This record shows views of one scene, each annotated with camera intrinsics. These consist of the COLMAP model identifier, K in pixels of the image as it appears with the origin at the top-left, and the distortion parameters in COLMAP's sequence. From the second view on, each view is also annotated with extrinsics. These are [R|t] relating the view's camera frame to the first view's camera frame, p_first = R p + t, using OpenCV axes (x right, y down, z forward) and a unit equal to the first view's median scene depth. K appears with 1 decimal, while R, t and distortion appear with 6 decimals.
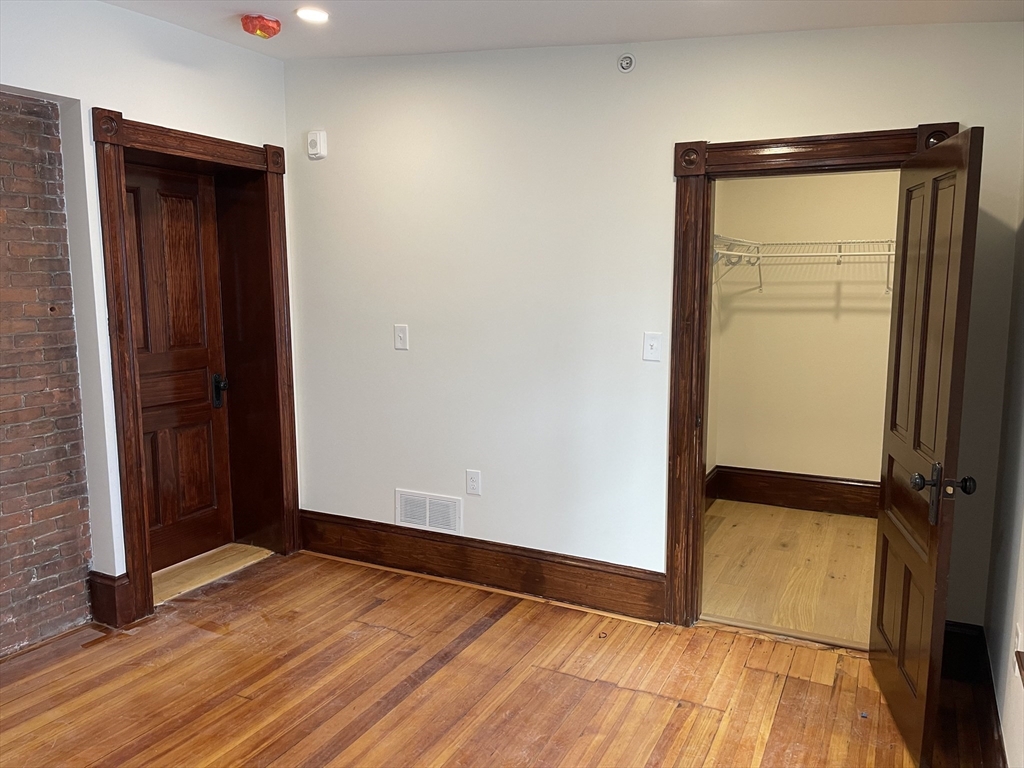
lens RADIAL K [[778.0, 0, 522.5], [0, 778.0, 385.3], [0, 0, 1]] dist [0.070633, -0.085516]
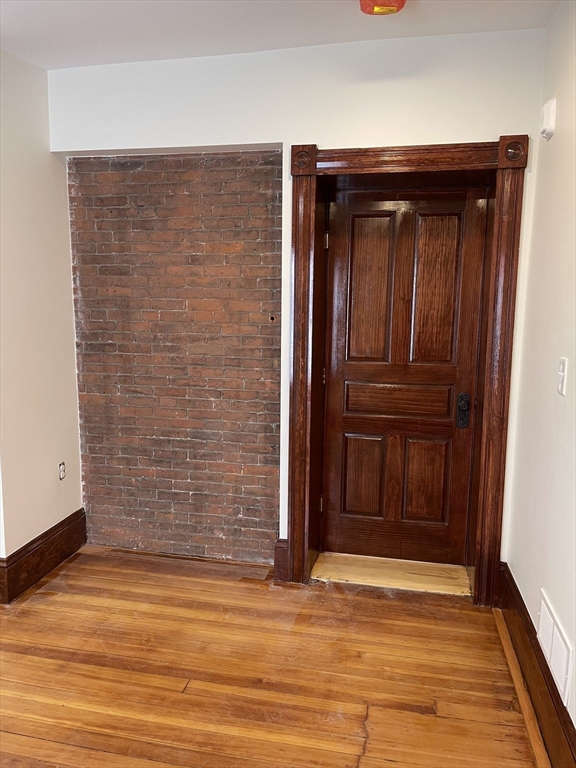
lens RADIAL K [[583.5, 0, 287.6], [0, 583.5, 391.9], [0, 0, 1]] dist [0.070633, -0.085516]
pose [[0.249225, 0.145122, -0.957511, 0.327342], [-0.142499, 0.983442, 0.111961, -0.085031], [0.957904, 0.108541, 0.265778, 0.756610]]
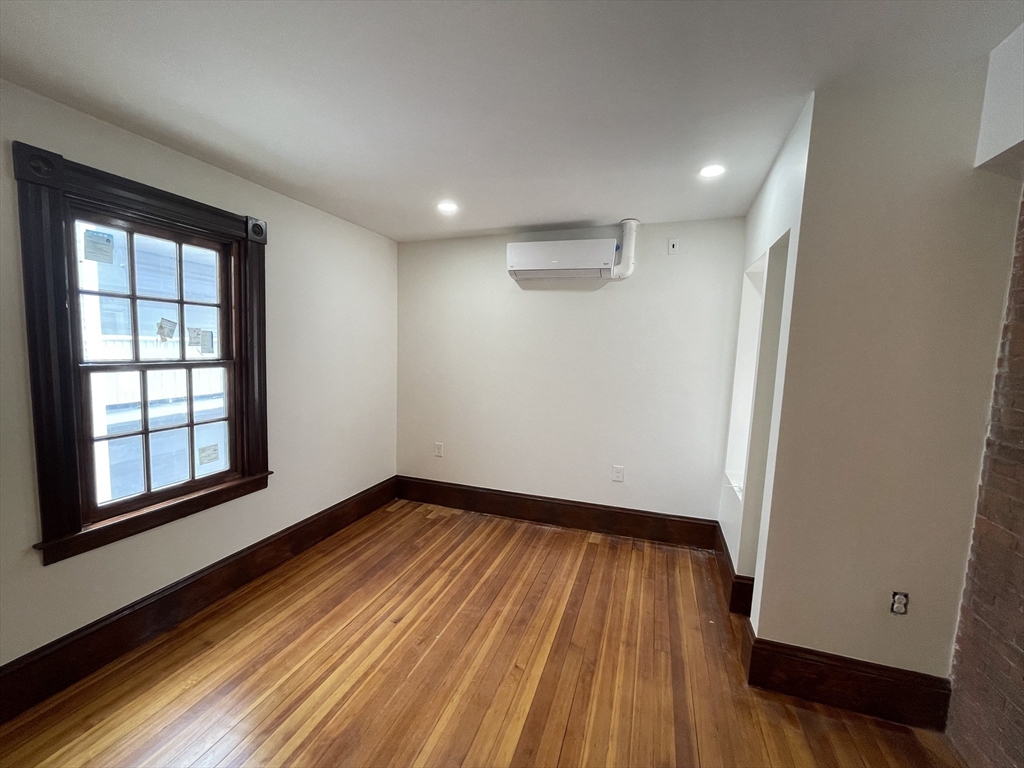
lens RADIAL K [[413.6, 0, 508.8], [0, 413.6, 384.2], [0, 0, 1]] dist [-0.003621, 0.001326]
pose [[-0.993084, -0.028114, -0.113989, -0.141201], [-0.053786, 0.971972, 0.228863, -0.141198], [0.104360, 0.233411, -0.966762, 1.043631]]
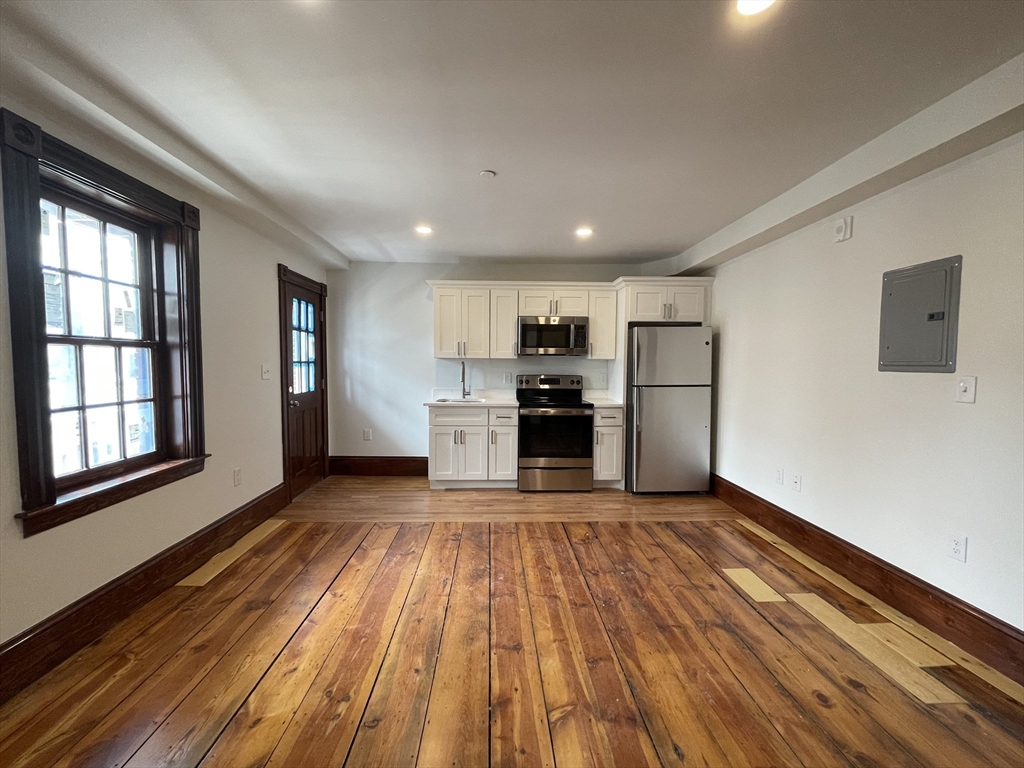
lens RADIAL K [[413.6, 0, 508.6], [0, 413.6, 384.5], [0, 0, 1]] dist [-0.003621, 0.001326]
pose [[-0.877442, 0.020612, -0.479239, 0.075029], [-0.072337, 0.981965, 0.174675, -0.085774], [0.474196, 0.187934, -0.860127, 1.217230]]
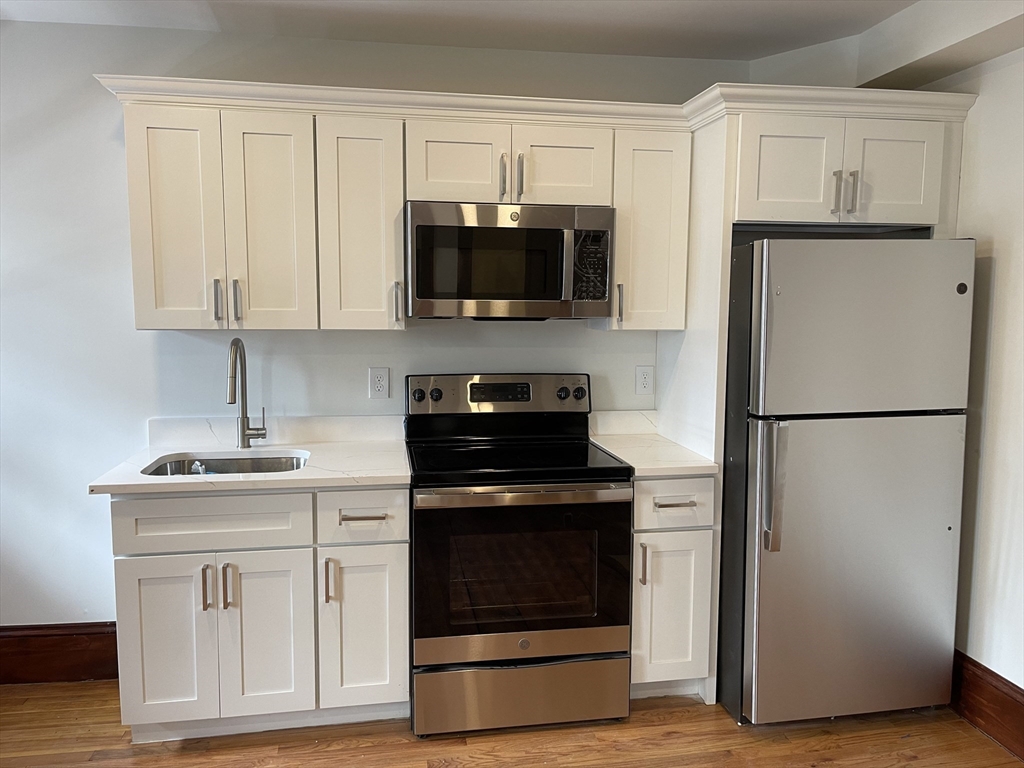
lens RADIAL K [[778.0, 0, 515.5], [0, 778.0, 388.1], [0, 0, 1]] dist [0.070633, -0.085516]
pose [[-0.800086, 0.063263, -0.596540, -0.182679], [-0.088815, 0.970972, 0.222091, -0.074229], [0.593274, 0.230674, -0.771243, 0.797874]]
